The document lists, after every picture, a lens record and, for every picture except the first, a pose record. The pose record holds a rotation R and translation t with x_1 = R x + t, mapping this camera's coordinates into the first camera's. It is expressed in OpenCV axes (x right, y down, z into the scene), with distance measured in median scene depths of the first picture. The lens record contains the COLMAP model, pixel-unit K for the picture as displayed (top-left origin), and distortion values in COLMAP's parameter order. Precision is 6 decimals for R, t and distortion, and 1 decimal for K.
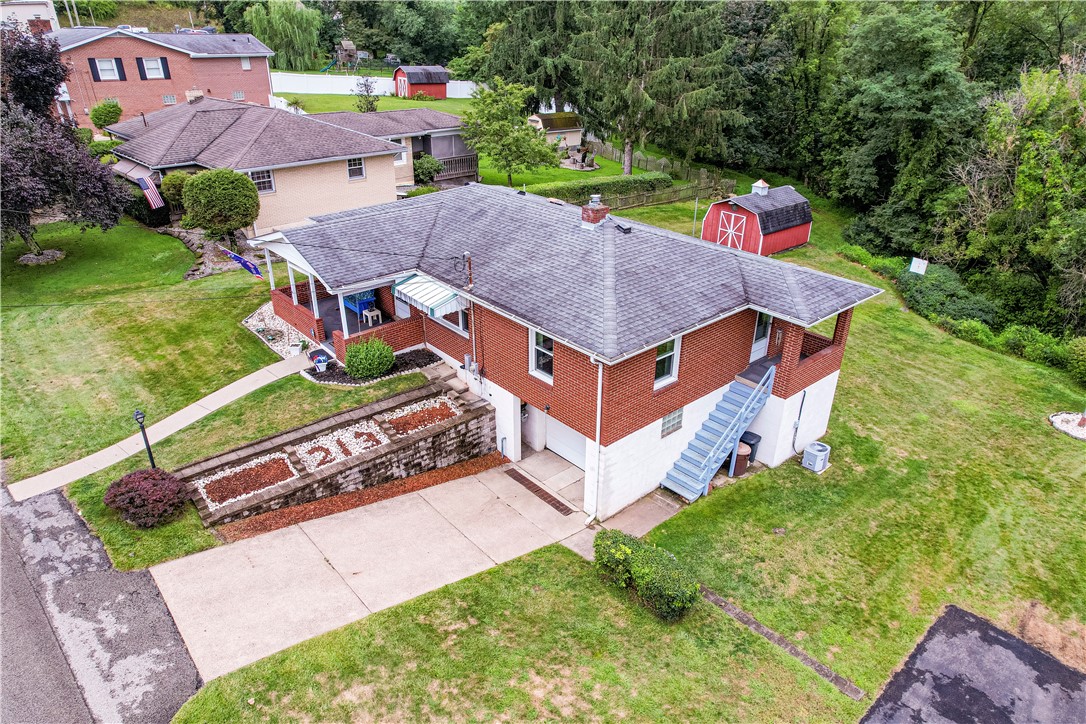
lens RADIAL K [[695.8, 0, 544.8], [0, 695.8, 367.9], [0, 0, 1]] dist [-0.076537, 0.068863]
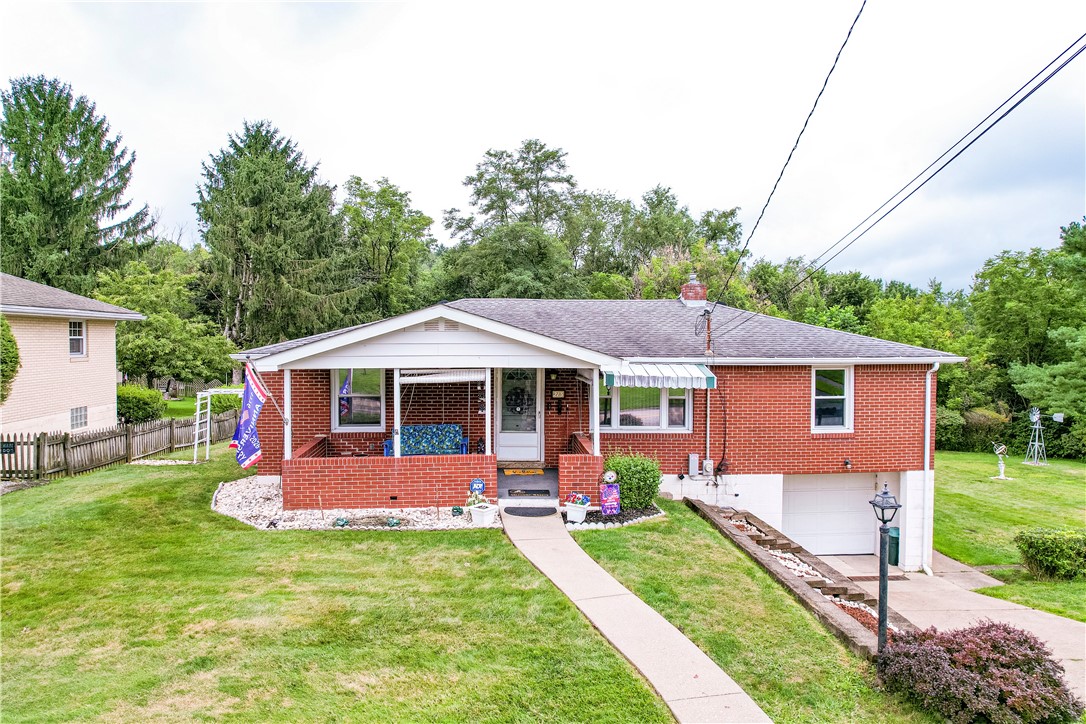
lens RADIAL K [[710.9, 0, 526.0], [0, 710.9, 351.9], [0, 0, 1]] dist [-0.066568, 0.053341]
pose [[0.618504, -0.025485, 0.785369, -0.904808], [0.354596, 0.900973, -0.250020, 0.009845], [-0.701224, 0.433127, 0.566292, 0.713816]]
